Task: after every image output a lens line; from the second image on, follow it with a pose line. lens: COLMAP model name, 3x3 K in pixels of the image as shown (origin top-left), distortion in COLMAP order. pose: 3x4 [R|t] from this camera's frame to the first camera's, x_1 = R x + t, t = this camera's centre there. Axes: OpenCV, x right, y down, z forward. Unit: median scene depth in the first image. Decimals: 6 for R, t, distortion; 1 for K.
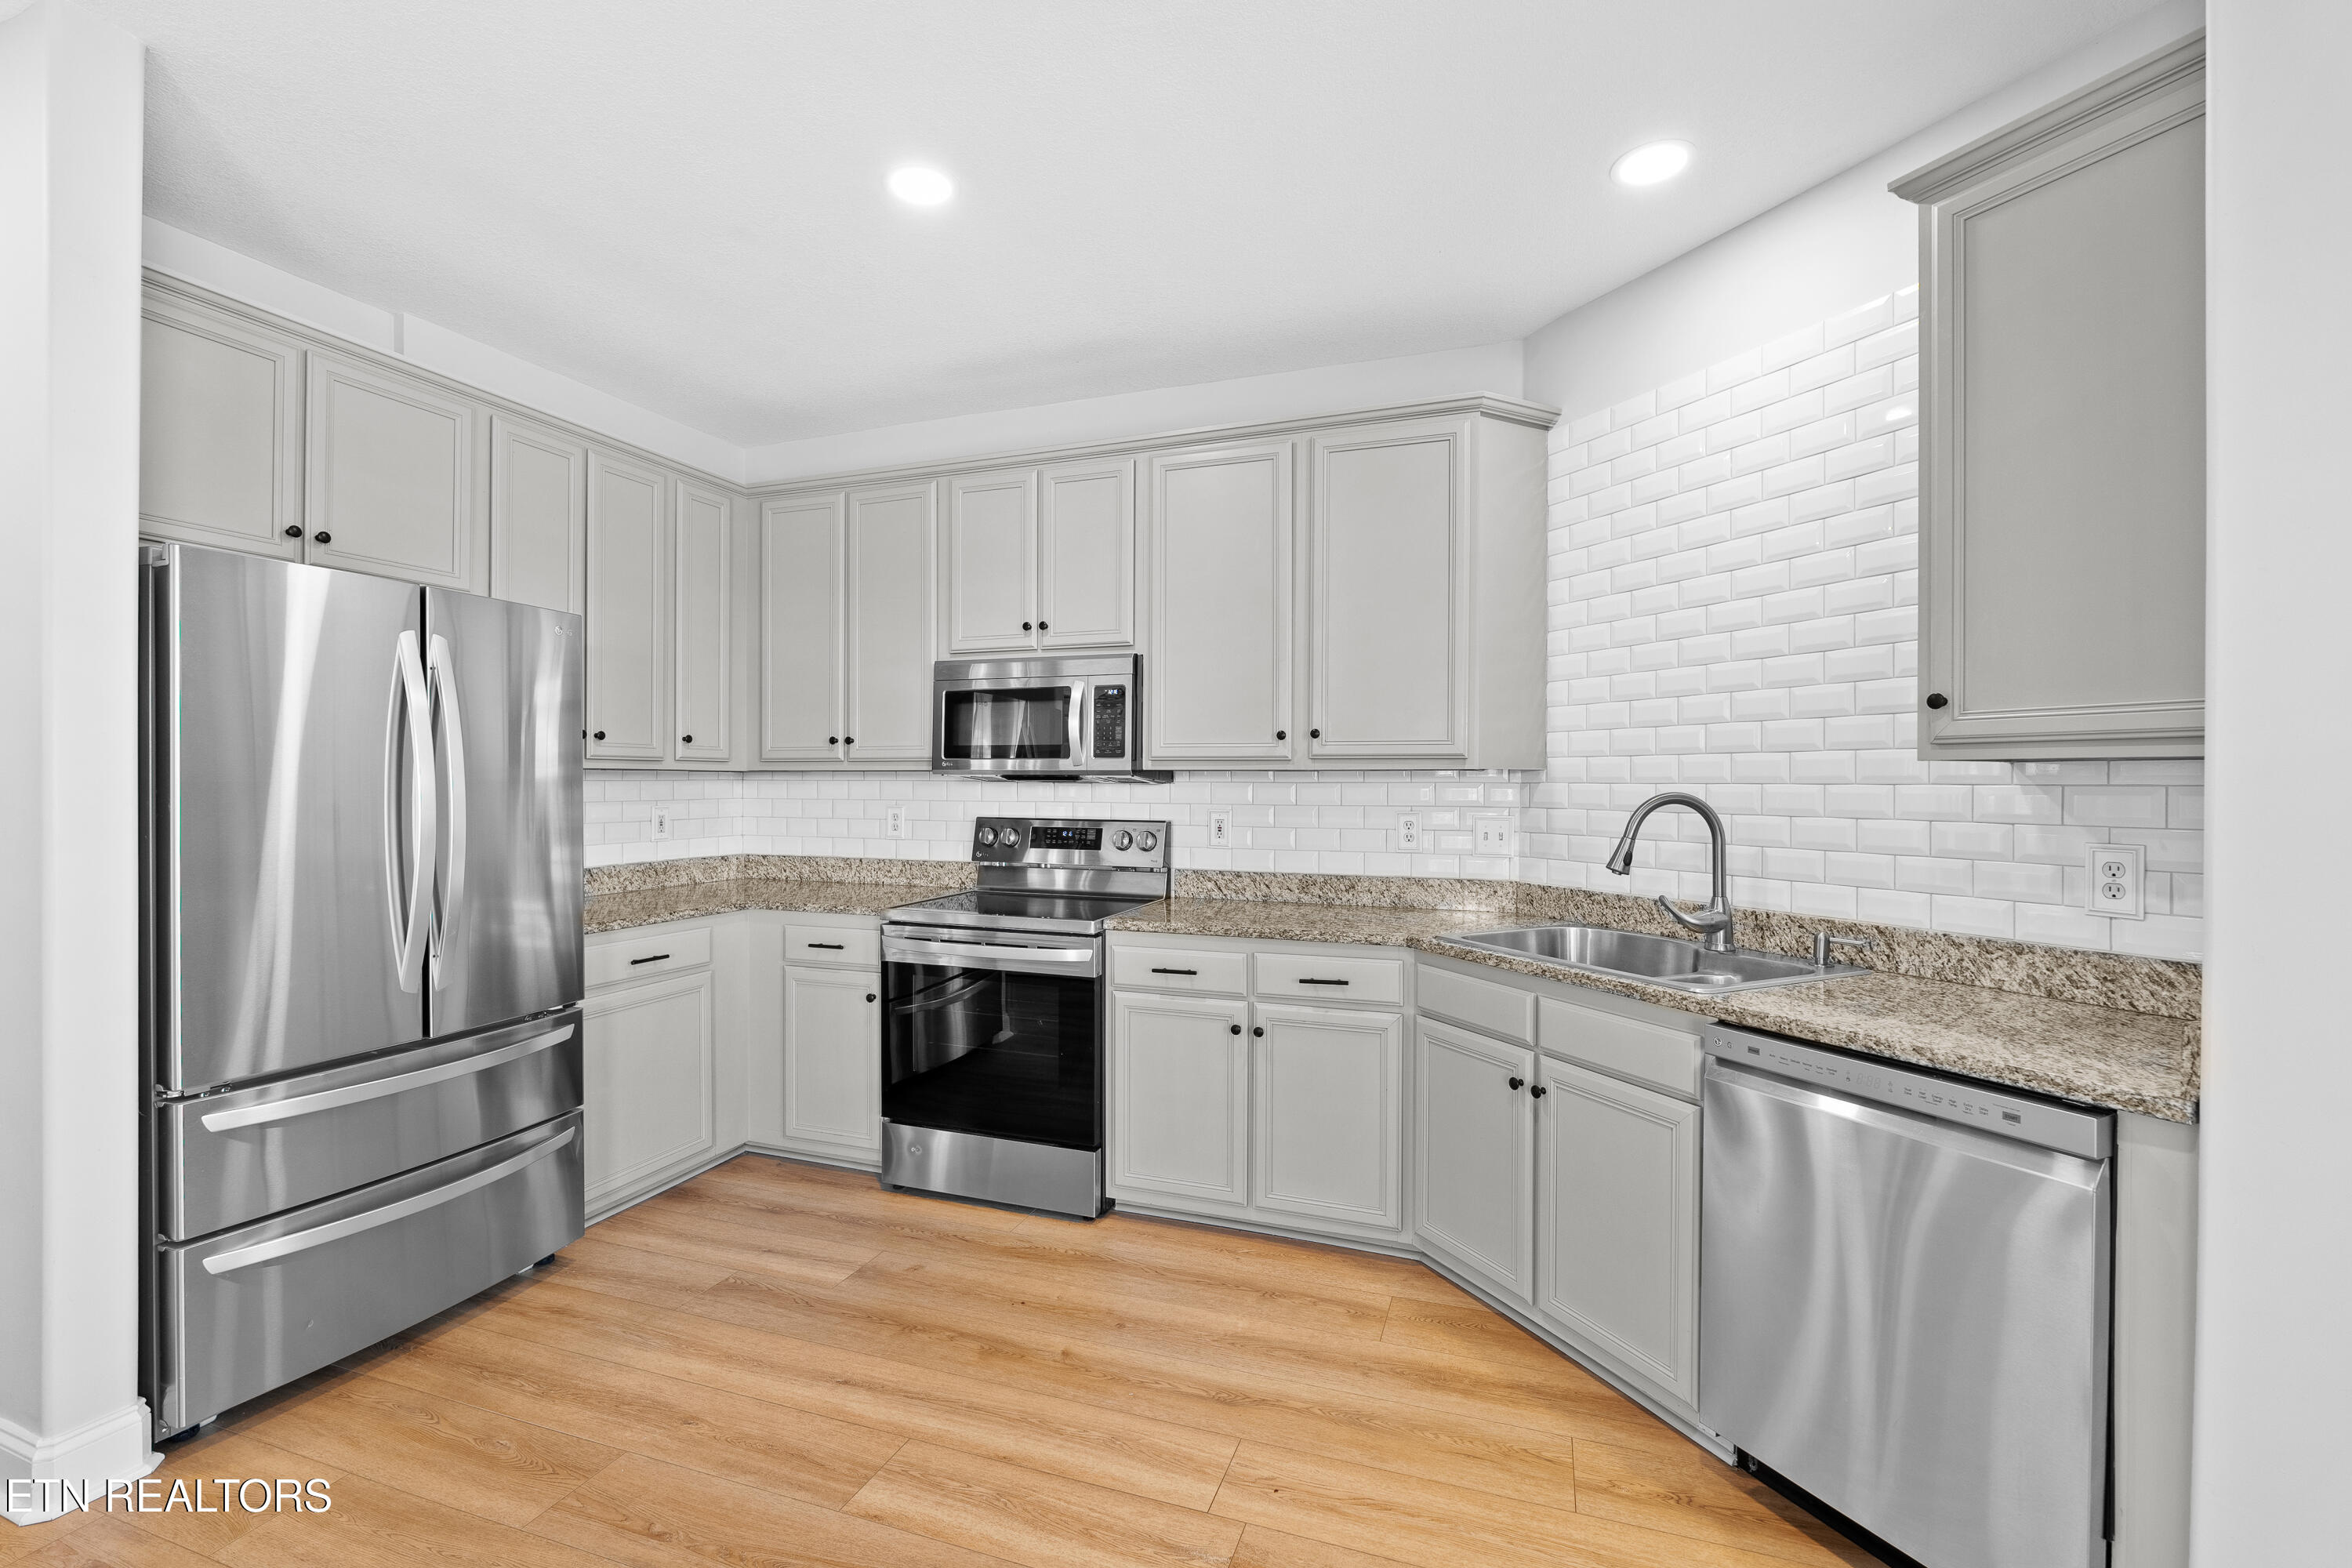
lens RADIAL K [[1043.9, 0, 1166.4], [0, 1043.9, 784.8], [0, 0, 1]] dist [-0.000655, 0.000339]
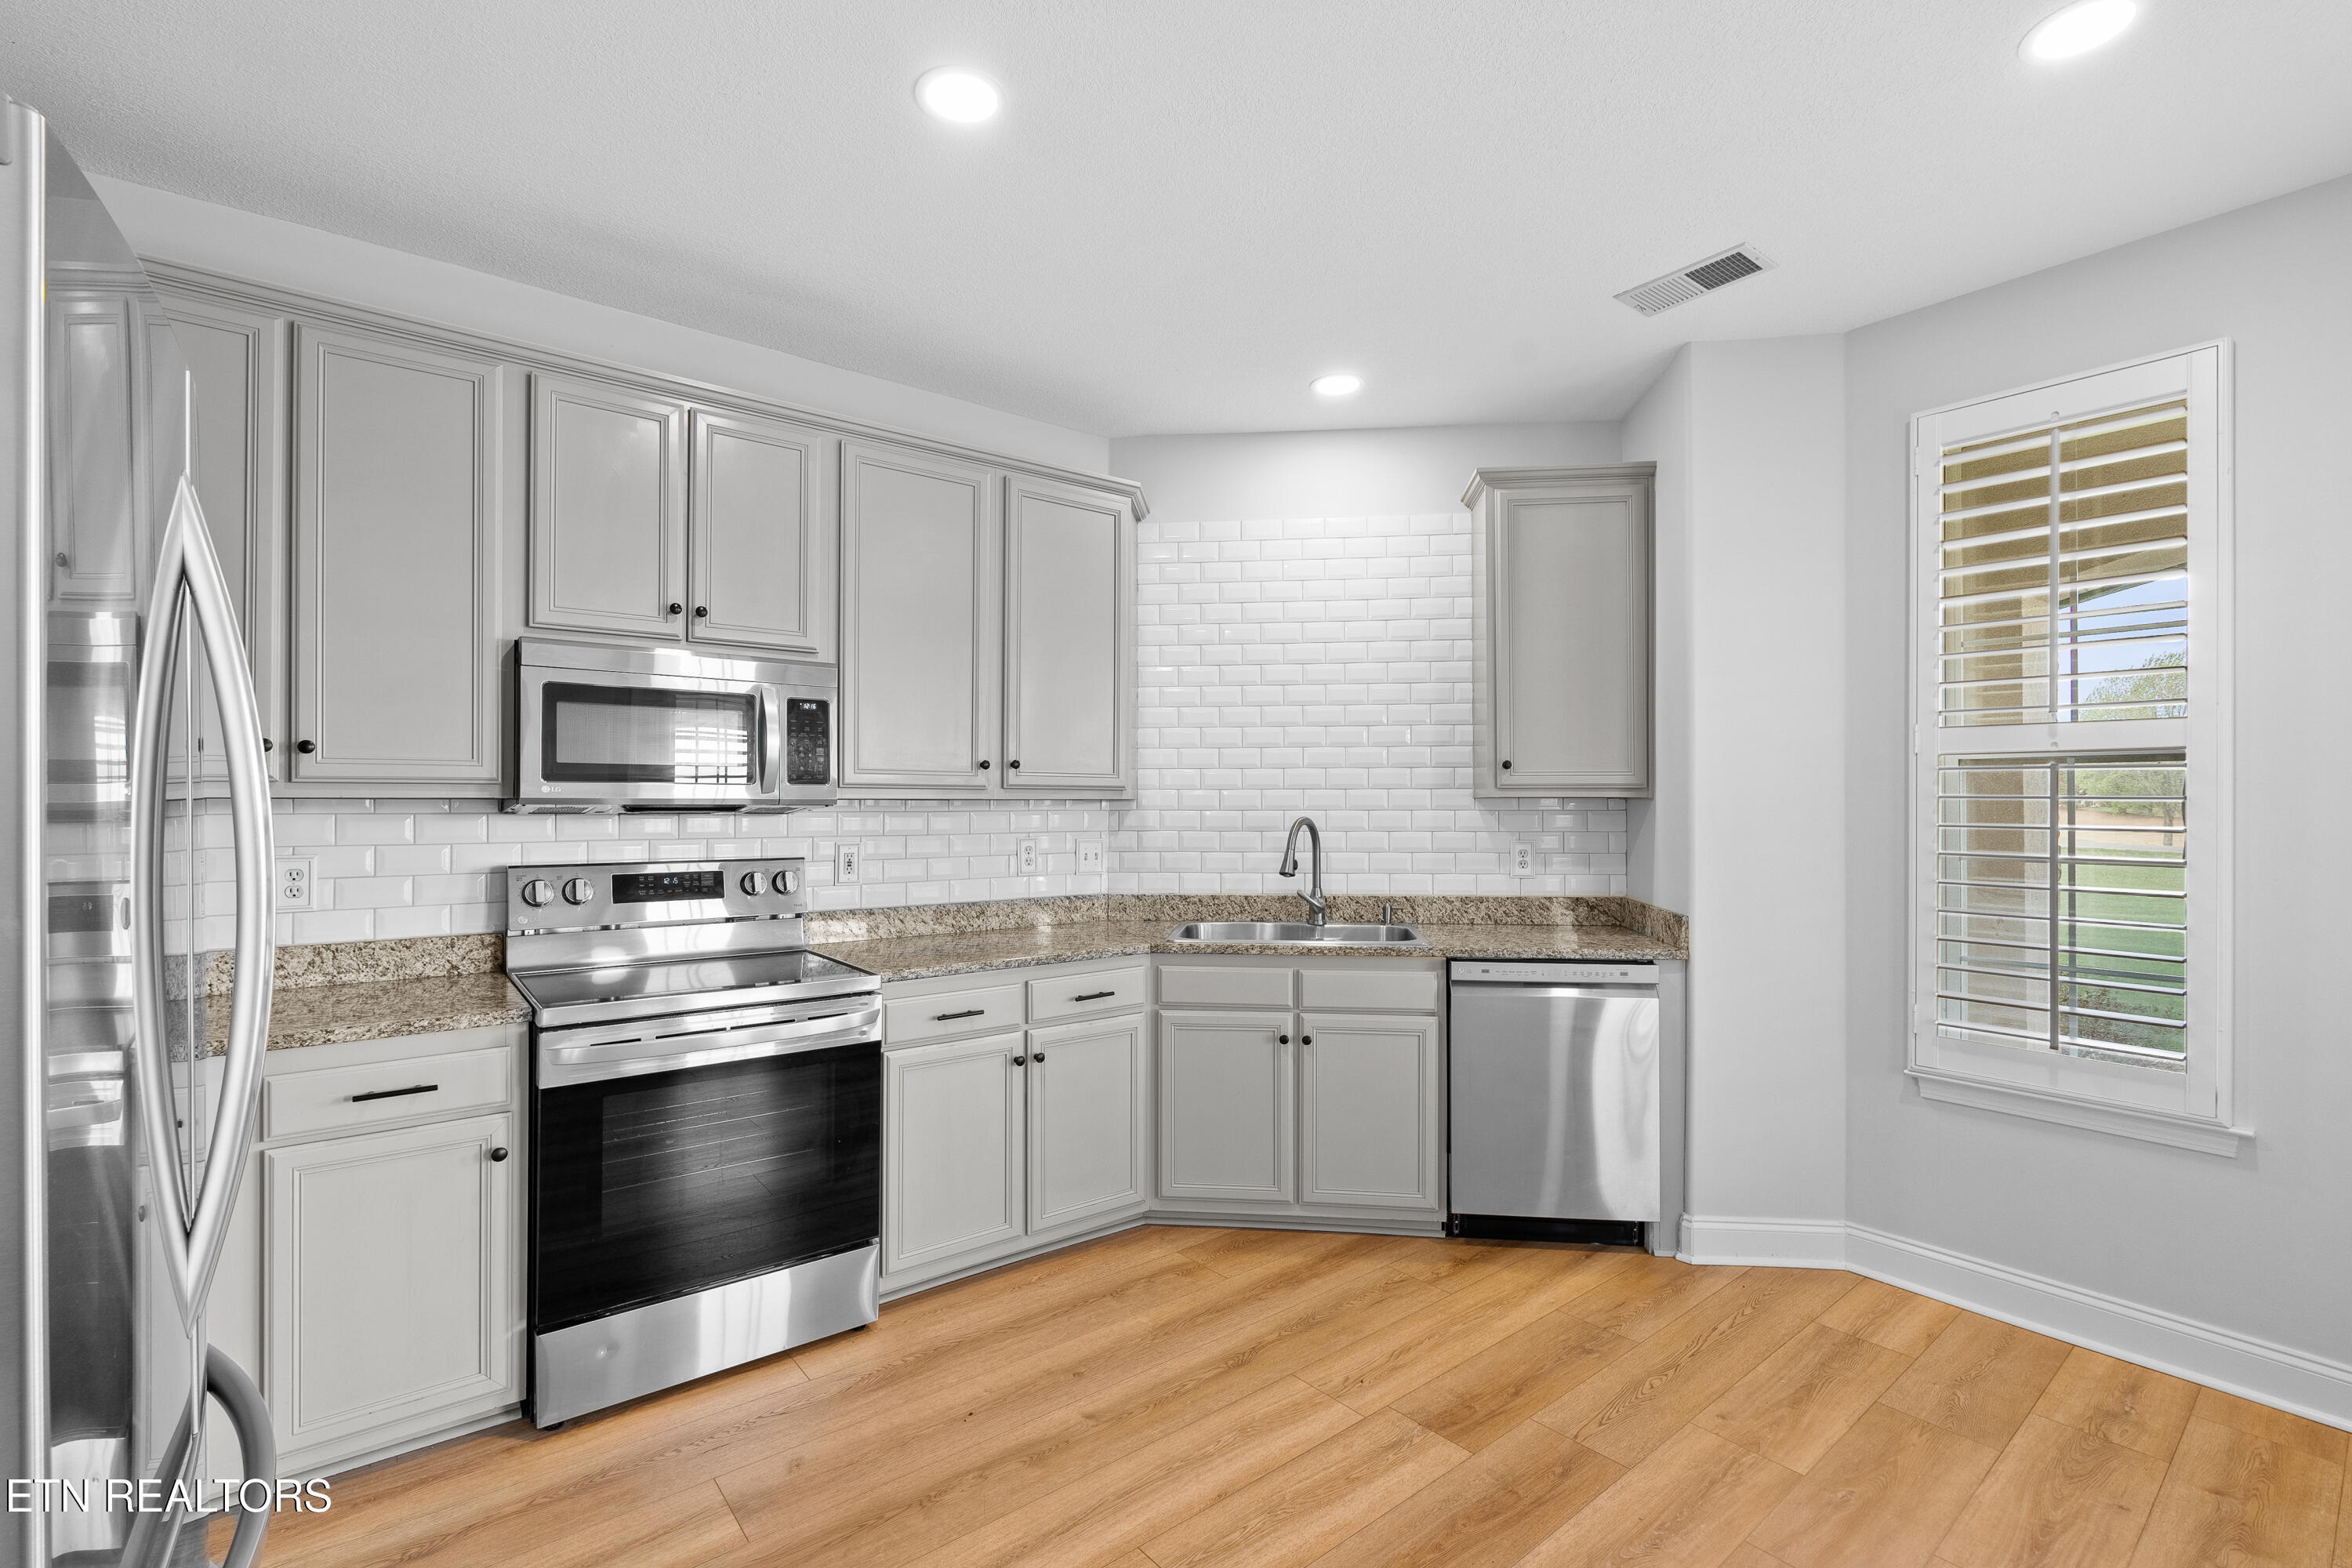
lens RADIAL K [[1043.9, 0, 1173.1], [0, 1043.9, 797.5], [0, 0, 1]] dist [-0.000655, 0.000339]
pose [[0.514465, 0.003111, 0.857506, -0.710473], [0.006124, 0.999955, -0.007303, -0.008265], [-0.857489, 0.009009, 0.514423, 0.359408]]
